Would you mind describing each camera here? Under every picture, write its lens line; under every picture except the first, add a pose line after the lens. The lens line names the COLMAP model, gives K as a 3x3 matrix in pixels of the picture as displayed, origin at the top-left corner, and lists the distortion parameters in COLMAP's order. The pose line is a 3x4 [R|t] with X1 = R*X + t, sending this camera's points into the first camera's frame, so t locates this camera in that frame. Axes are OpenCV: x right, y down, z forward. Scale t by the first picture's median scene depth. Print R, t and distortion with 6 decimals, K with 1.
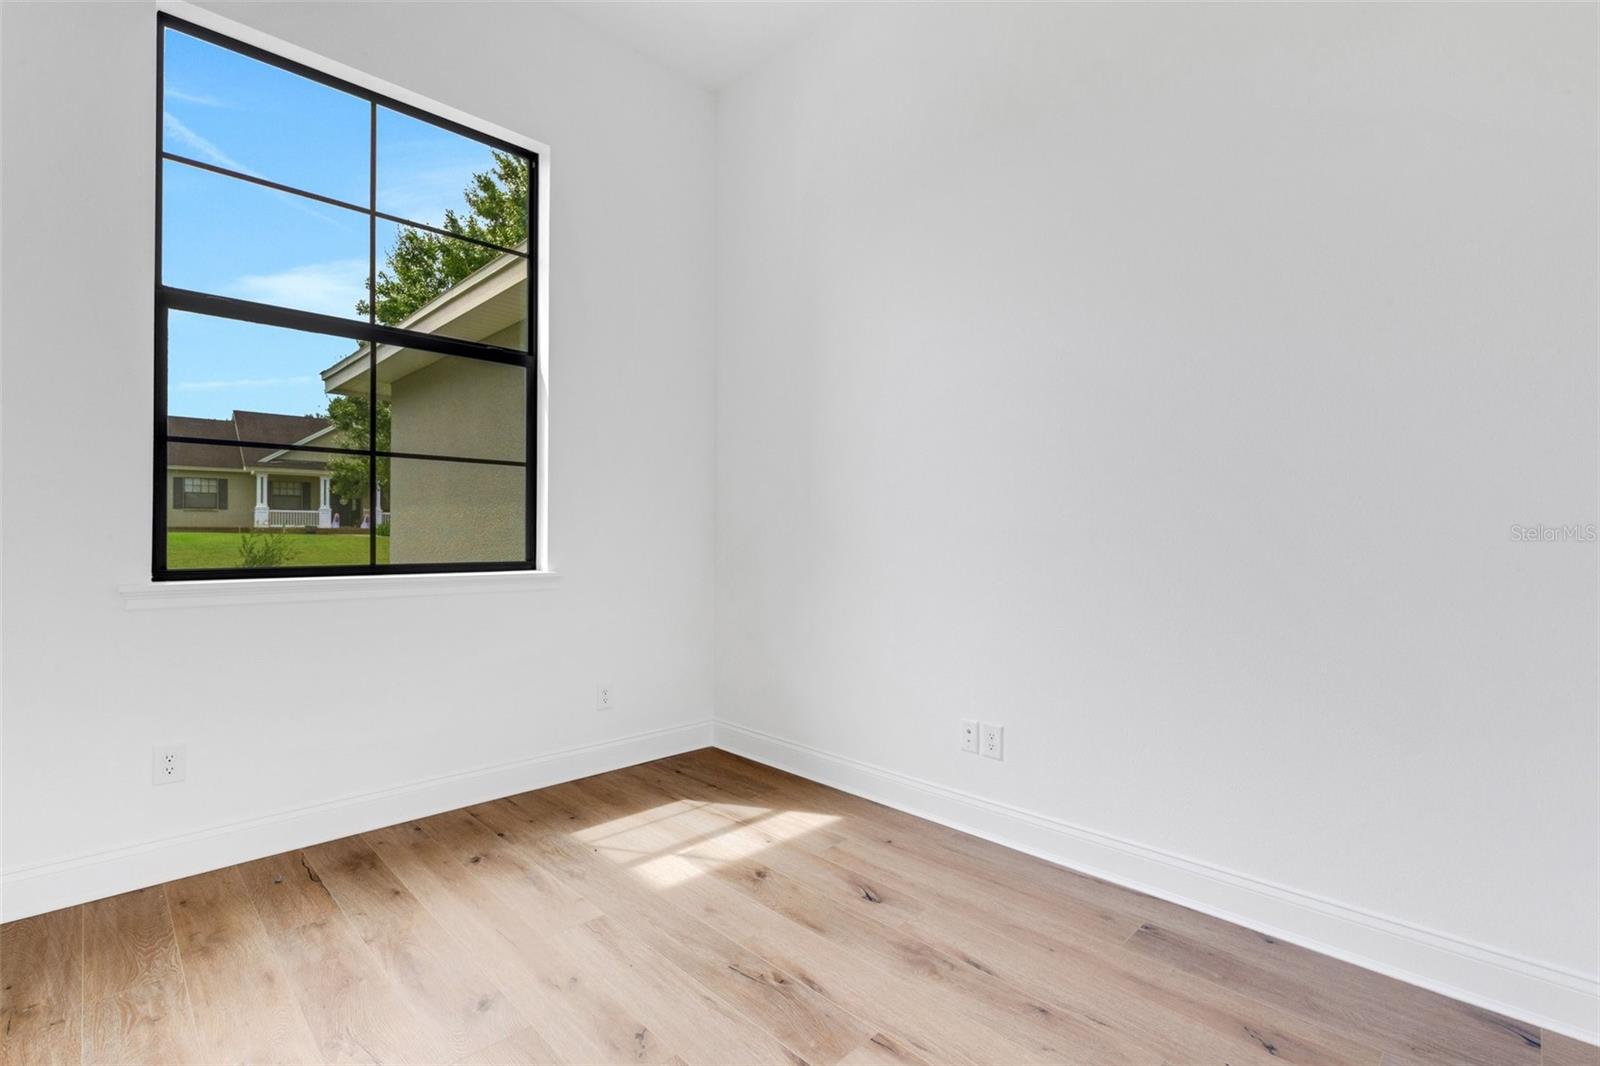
lens RADIAL K [[742.2, 0, 800.0], [0, 742.2, 533.0], [0, 0, 1]] dist [0.003918, 0.000383]
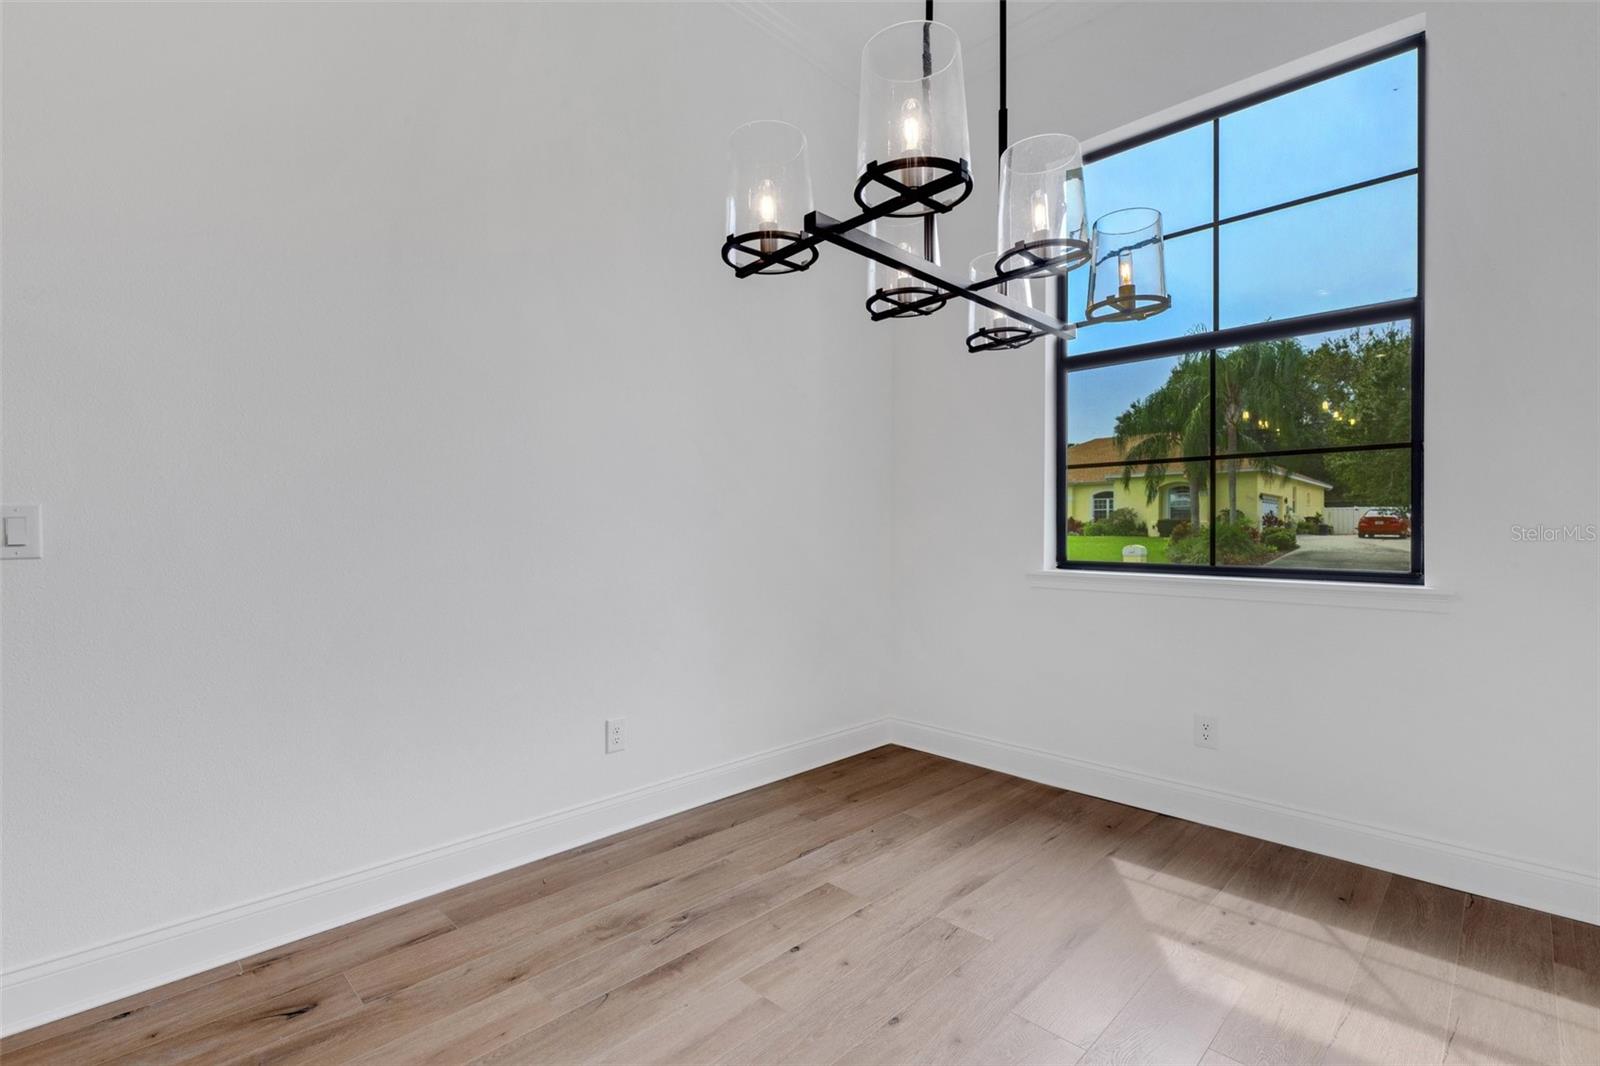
lens RADIAL K [[714.0, 0, 800.0], [0, 714.0, 533.0], [0, 0, 1]] dist [-0.002315, -0.000235]
pose [[0.021184, -0.007111, -0.999750, 0.394988], [-0.005091, 0.999961, -0.007220, 0.006018], [0.999763, 0.005242, 0.021147, 0.406824]]
